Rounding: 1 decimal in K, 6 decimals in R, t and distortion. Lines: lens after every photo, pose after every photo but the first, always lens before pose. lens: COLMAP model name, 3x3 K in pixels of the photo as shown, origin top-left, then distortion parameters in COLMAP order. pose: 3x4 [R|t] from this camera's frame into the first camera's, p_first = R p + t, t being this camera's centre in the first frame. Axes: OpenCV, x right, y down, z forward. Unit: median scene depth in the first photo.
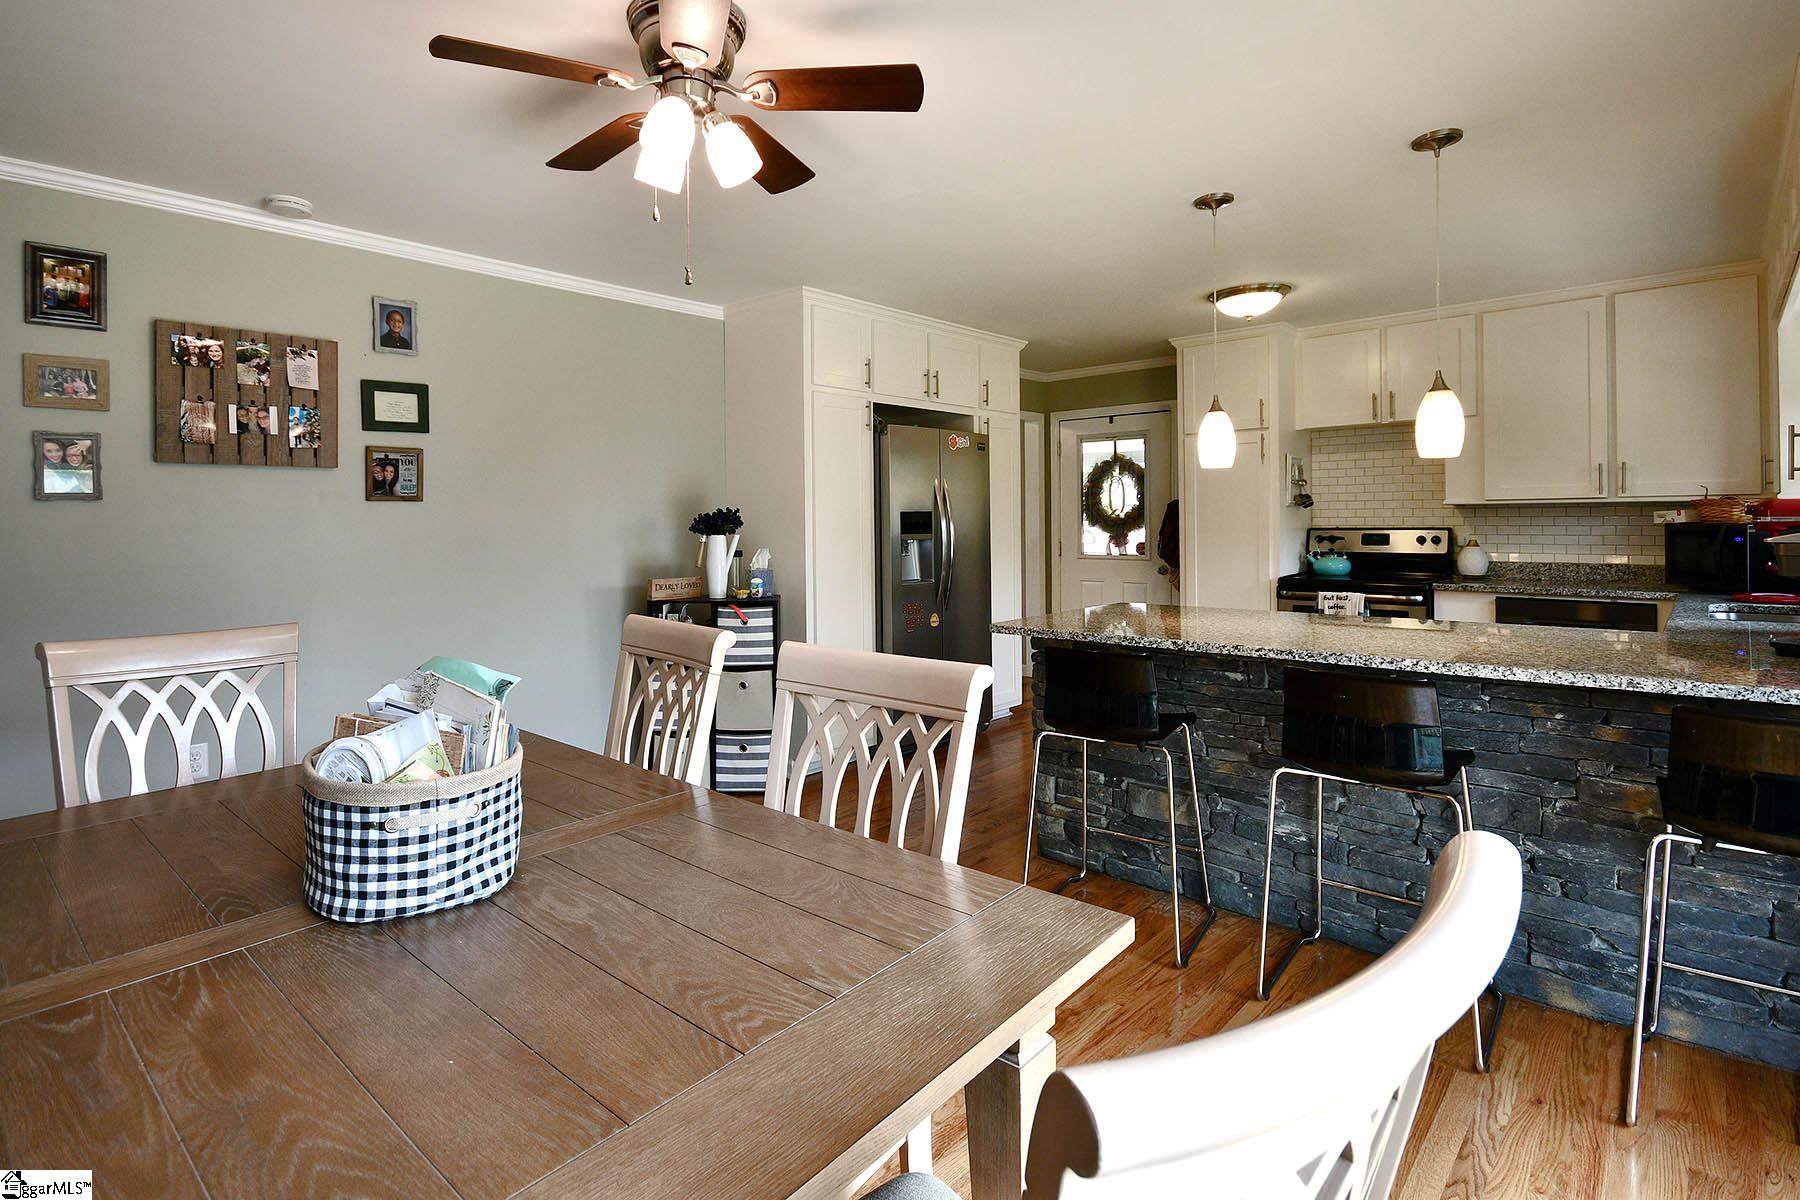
lens RADIAL K [[869.1, 0, 868.5], [0, 869.1, 520.4], [0, 0, 1]] dist [-0.006222, -0.006757]
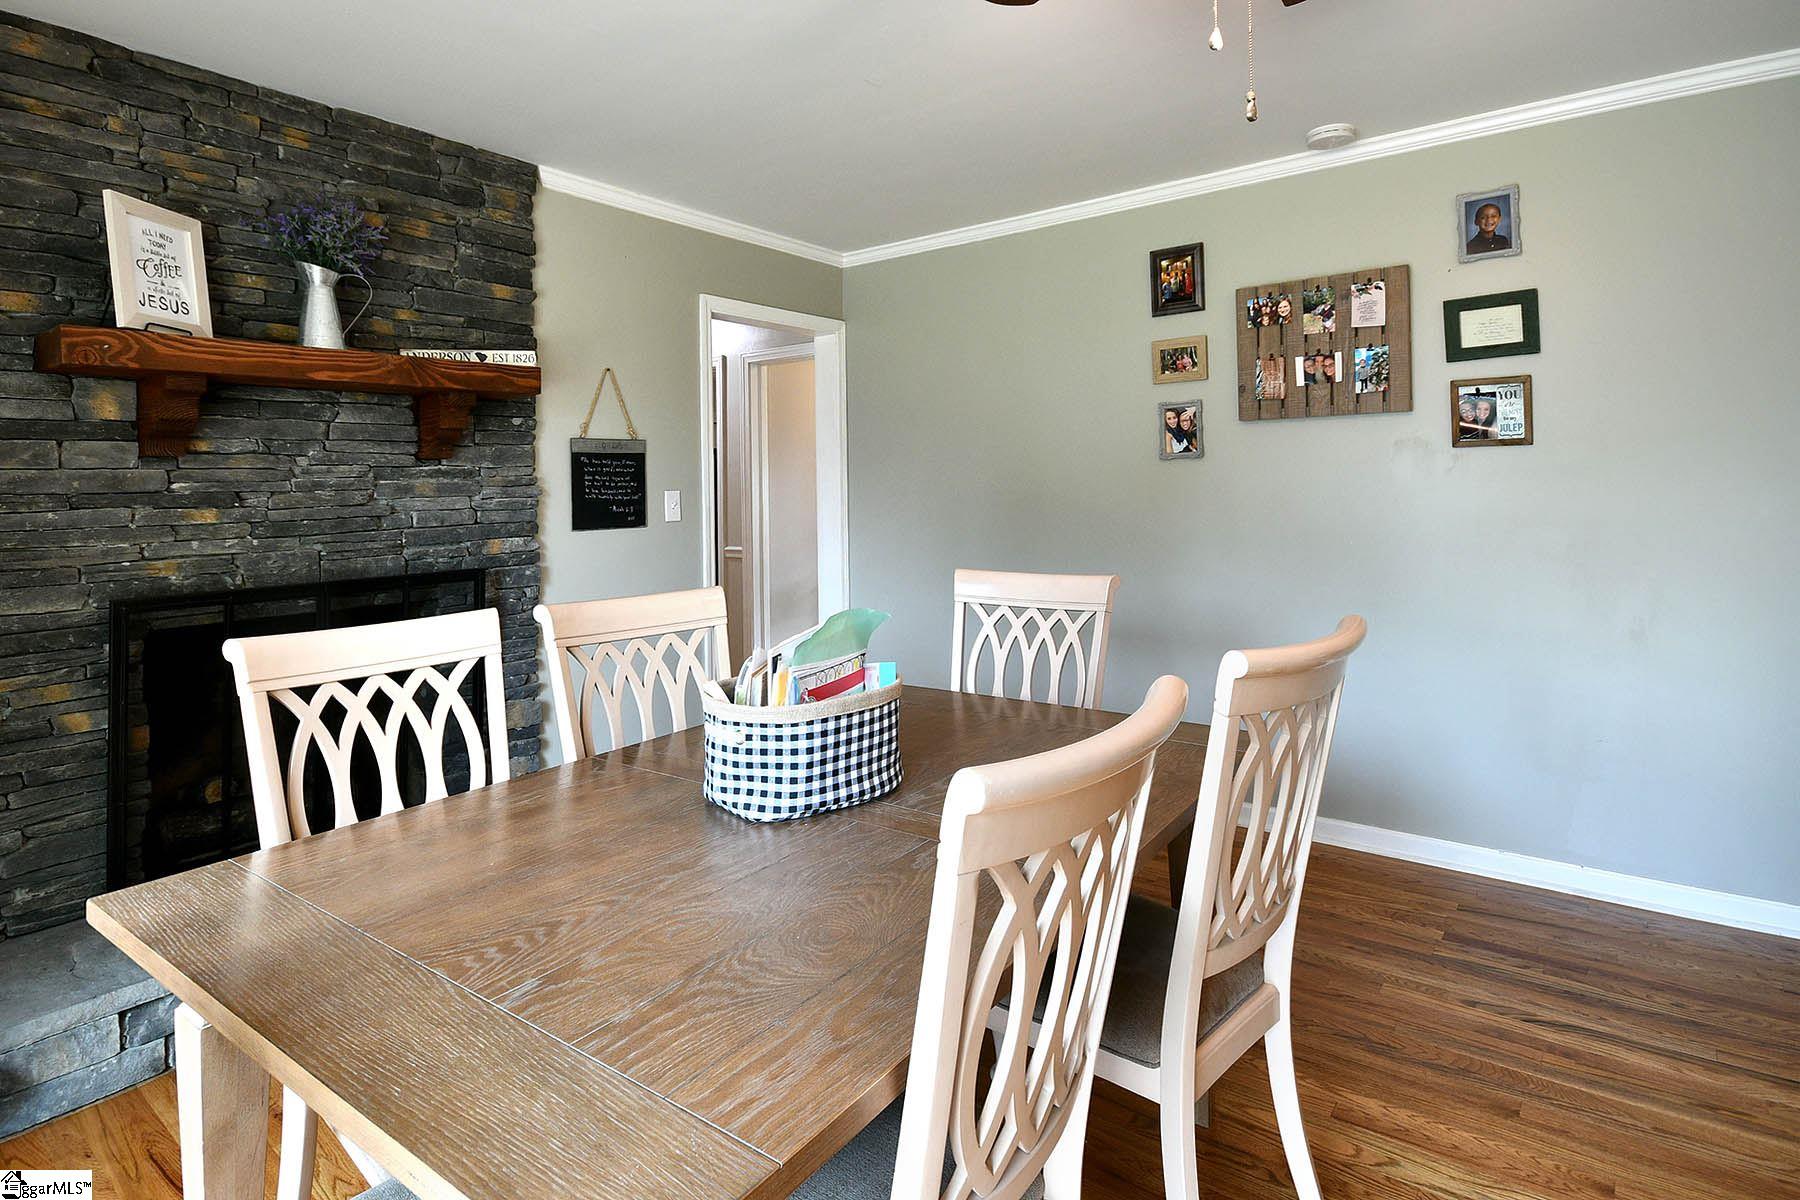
lens RADIAL K [[960.5, 0, 868.8], [0, 960.5, 472.4], [0, 0, 1]] dist [0.009851, -0.001398]
pose [[0.063935, -0.007682, -0.997925, 0.295117], [0.018402, 0.999809, -0.006517, -0.003069], [0.997784, -0.017947, 0.064064, 0.384031]]
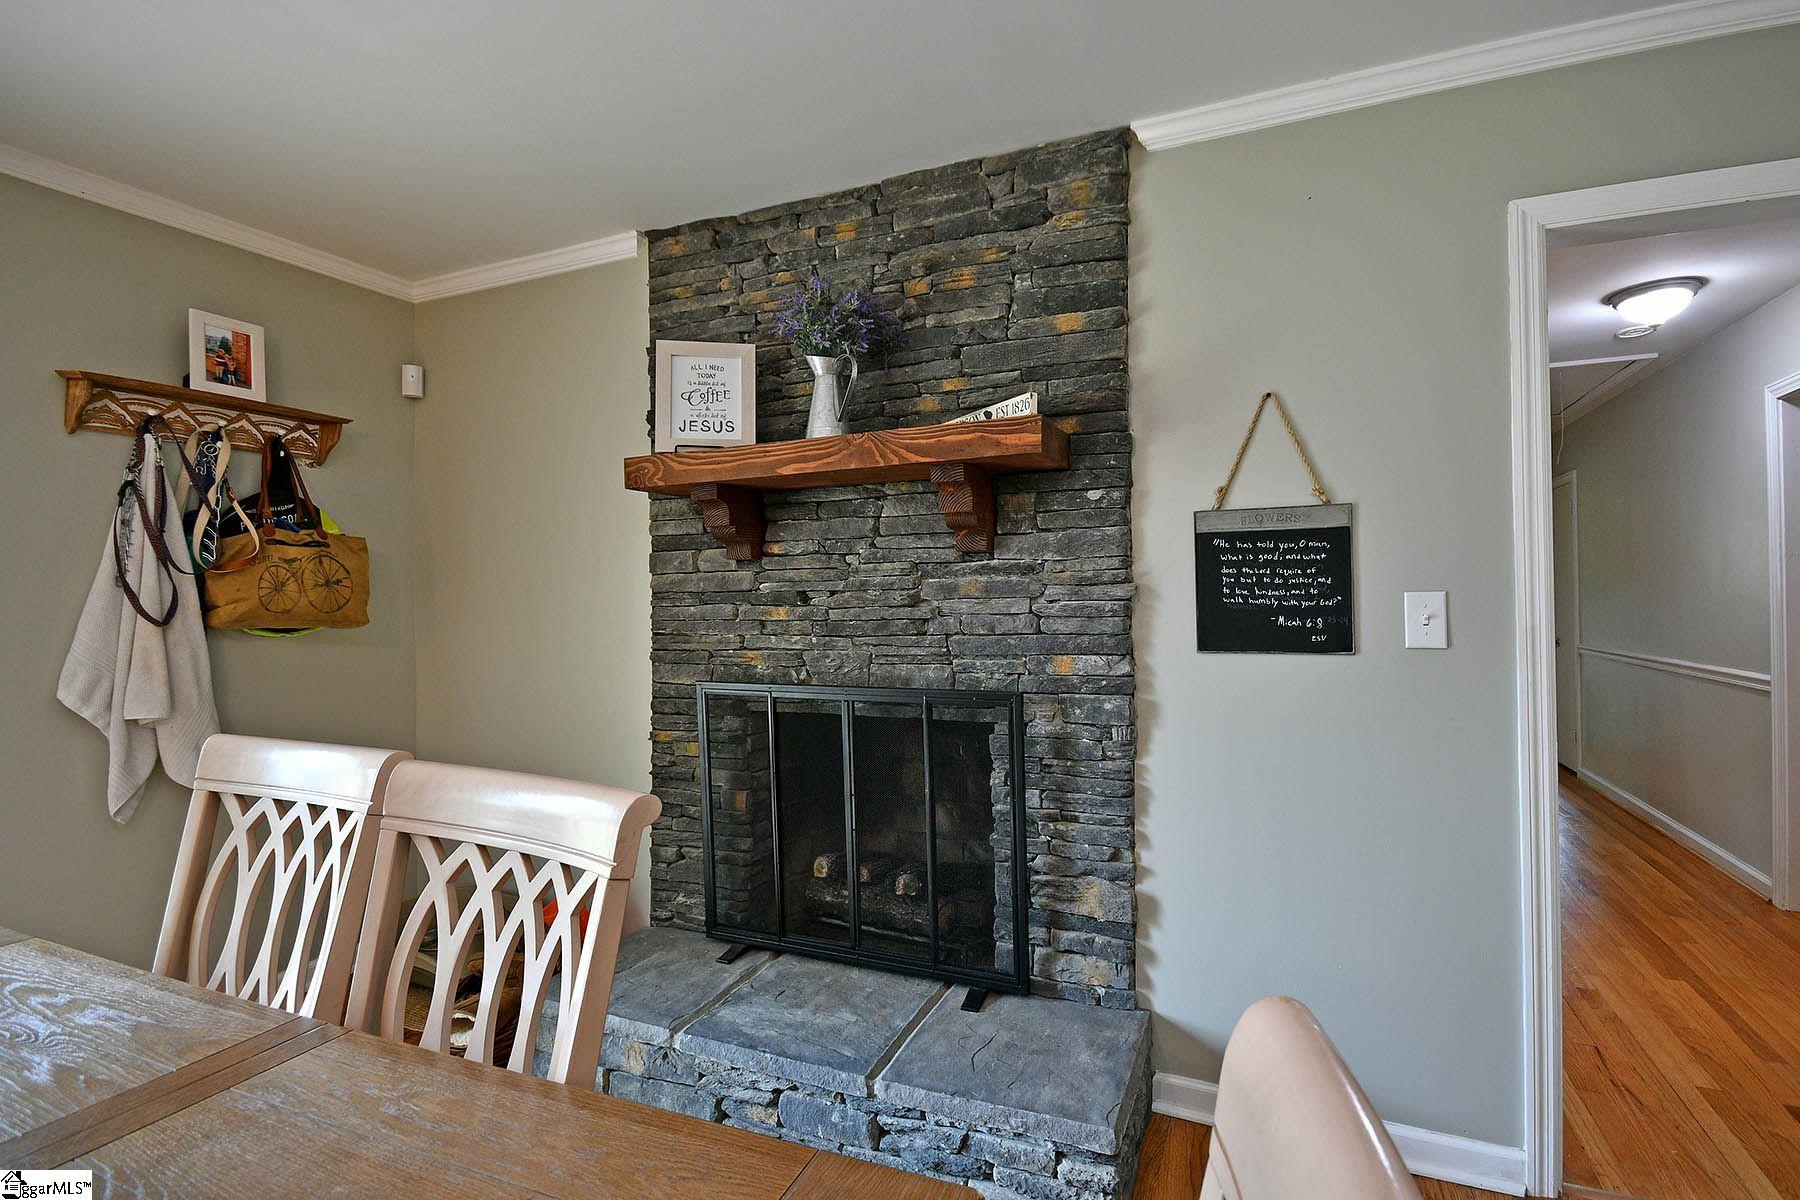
lens RADIAL K [[814.4, 0, 930.2], [0, 814.4, 584.6], [0, 0, 1]] dist [-0.007013, -0.002515]
pose [[-0.945981, 0.011790, -0.324009, -0.380291], [0.017244, 0.999754, -0.013966, 0.004020], [0.323764, -0.018799, -0.945951, 0.610855]]
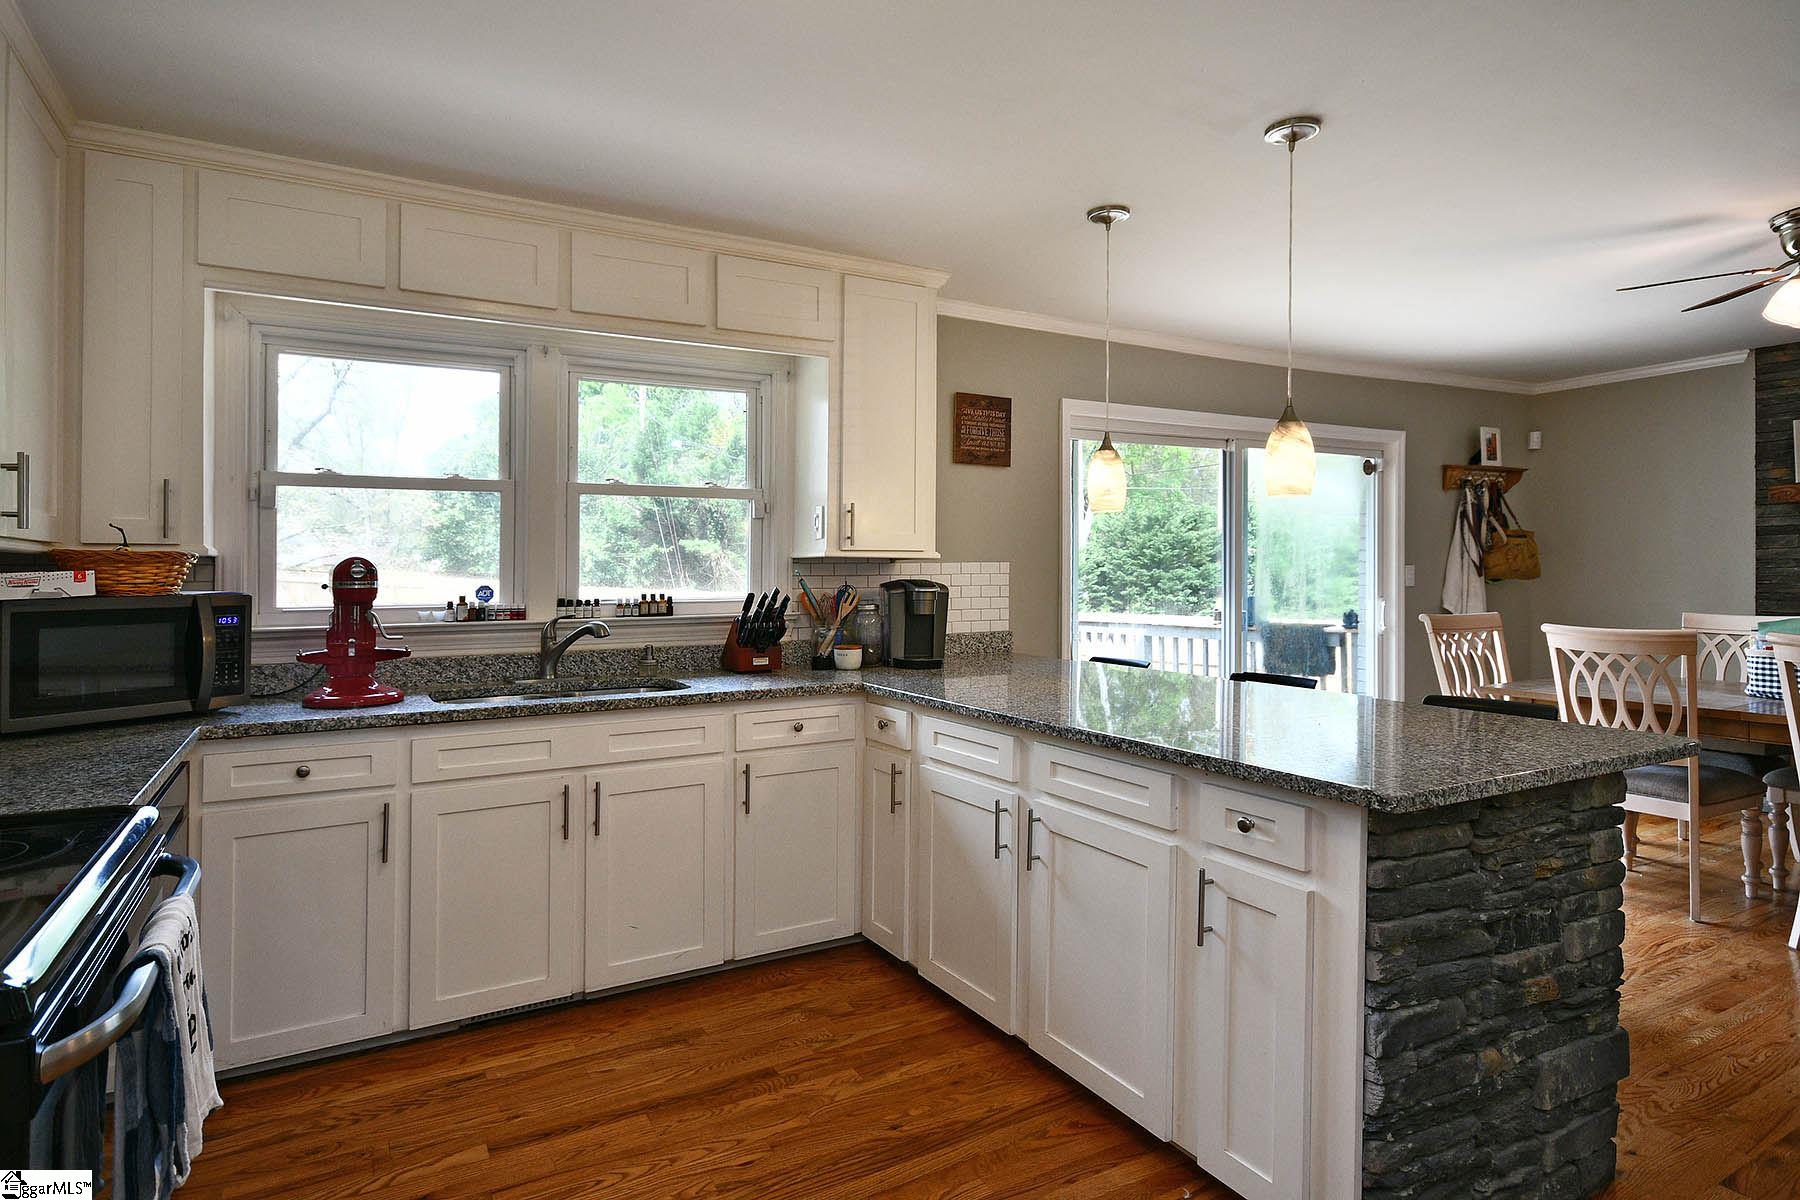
lens RADIAL K [[993.3, 0, 874.2], [0, 993.3, 583.7], [0, 0, 1]] dist [0.023111, 0.000845]
pose [[-0.945499, 0.013841, 0.325332, 0.411625], [0.017316, 0.999820, 0.007790, -0.002255], [-0.325165, 0.012999, -0.945568, 1.779944]]
